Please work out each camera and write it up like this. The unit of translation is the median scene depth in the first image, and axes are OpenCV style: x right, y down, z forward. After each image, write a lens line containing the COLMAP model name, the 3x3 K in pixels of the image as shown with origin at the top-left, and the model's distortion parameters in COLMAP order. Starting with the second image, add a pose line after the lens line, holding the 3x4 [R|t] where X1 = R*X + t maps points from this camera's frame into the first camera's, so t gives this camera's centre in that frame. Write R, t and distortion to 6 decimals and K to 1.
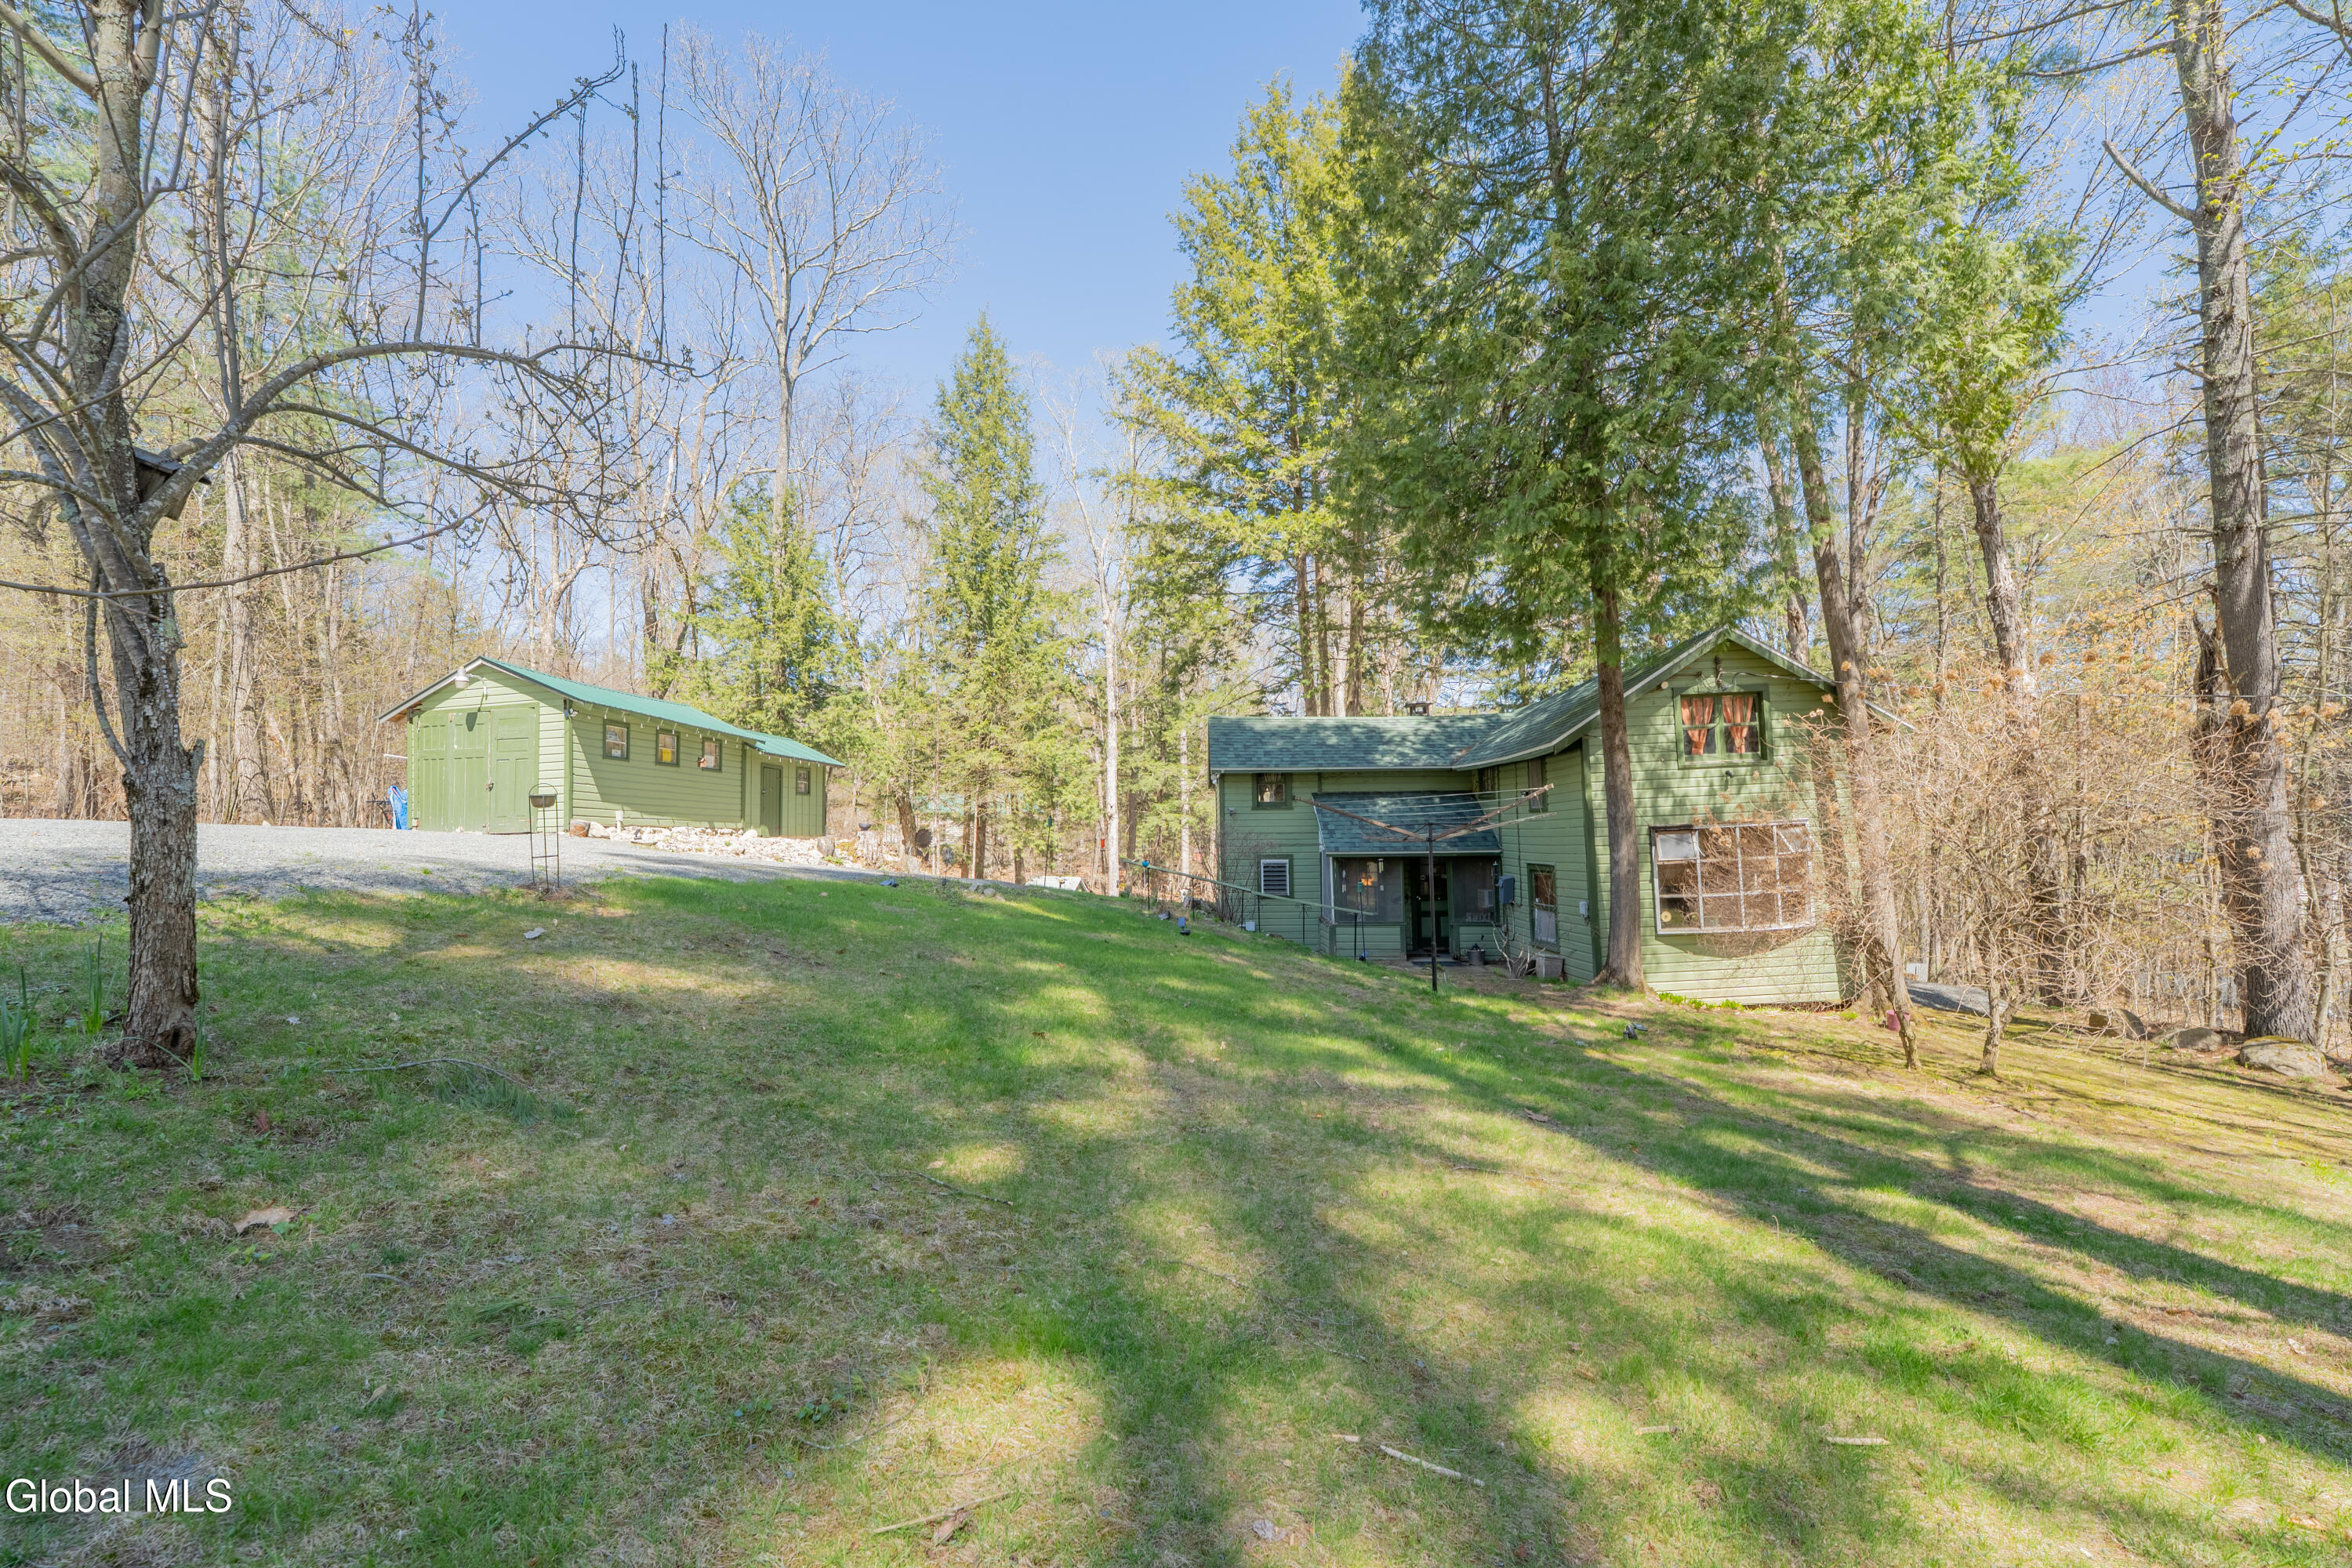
lens RADIAL K [[974.5, 0, 1164.5], [0, 974.5, 786.6], [0, 0, 1]] dist [-0.026705, 0.002439]
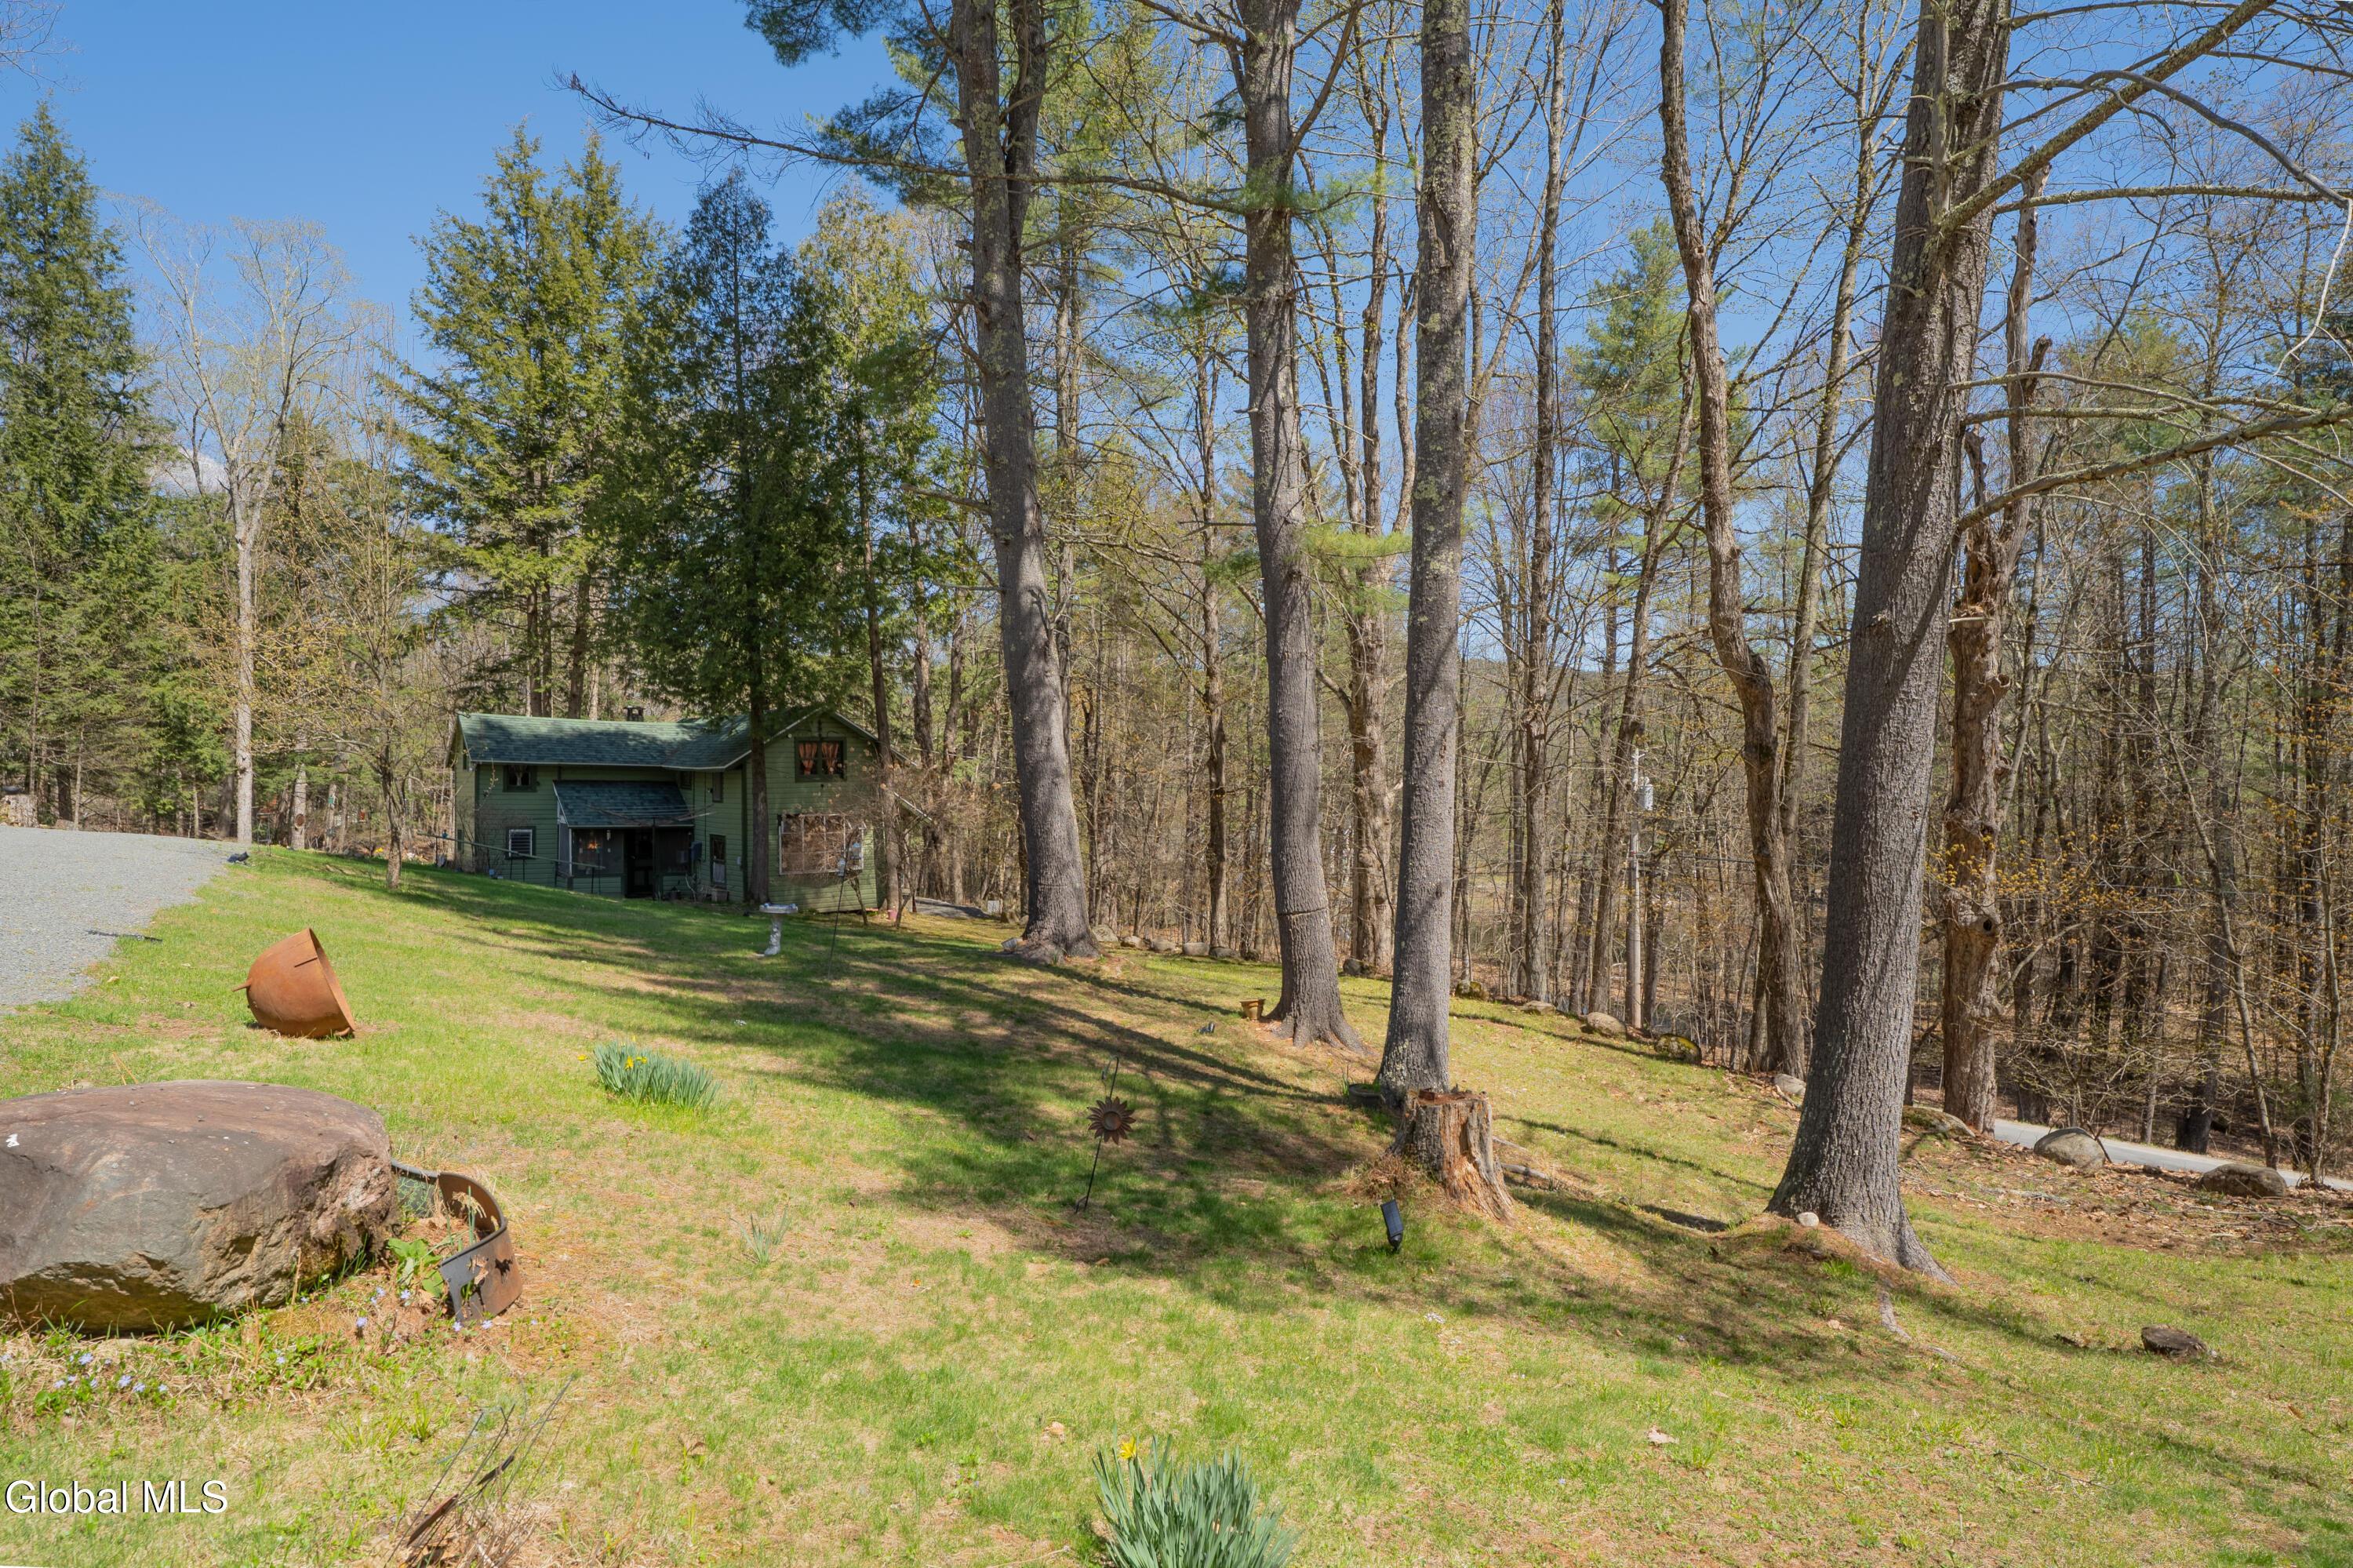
lens RADIAL K [[1280.3, 0, 1166.4], [0, 1280.3, 774.9], [0, 0, 1]] dist [-0.005267, -0.000348]
pose [[0.767892, 0.030638, 0.639847, -0.344587], [-0.060395, 0.997869, 0.024700, -0.101333], [-0.637726, -0.057610, 0.768106, -0.940096]]
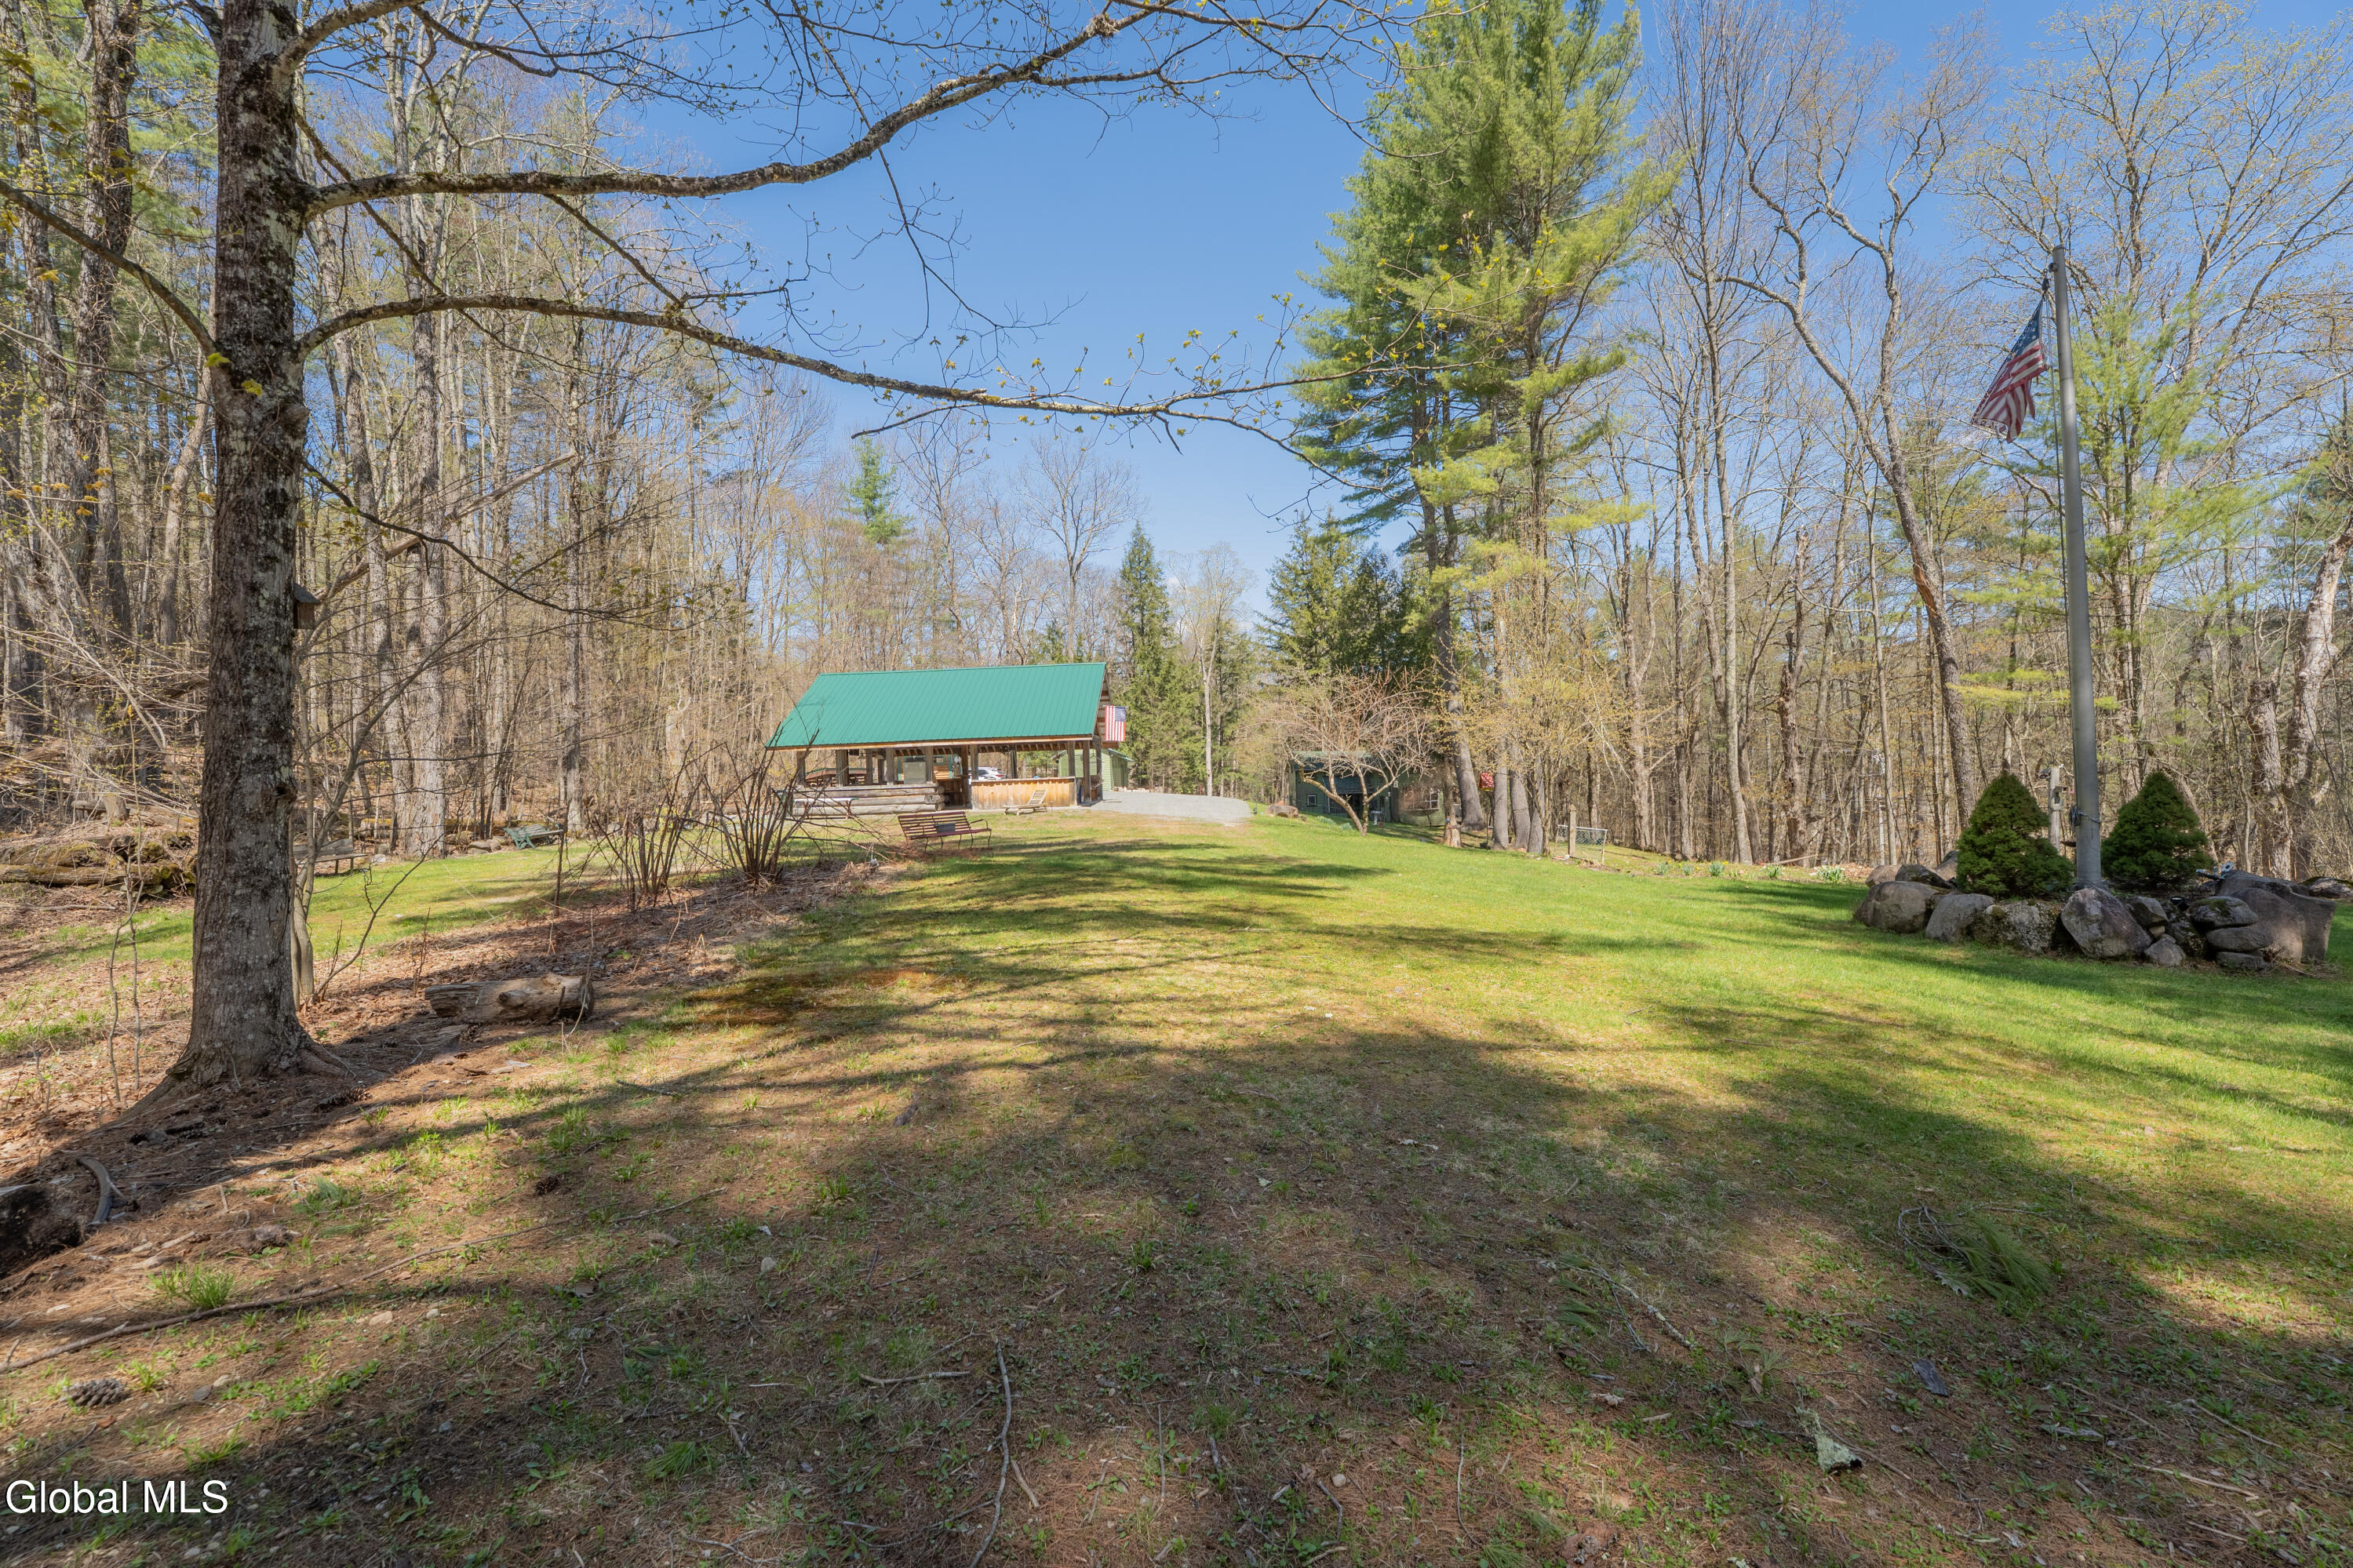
lens RADIAL K [[974.8, 0, 1166.0], [0, 974.8, 770.4], [0, 0, 1]] dist [-0.026705, 0.002439]
pose [[0.997587, -0.000114, 0.069431, -0.673588], [-0.003189, 0.998868, 0.047471, -0.185811], [-0.069358, -0.047578, 0.996457, -2.526576]]
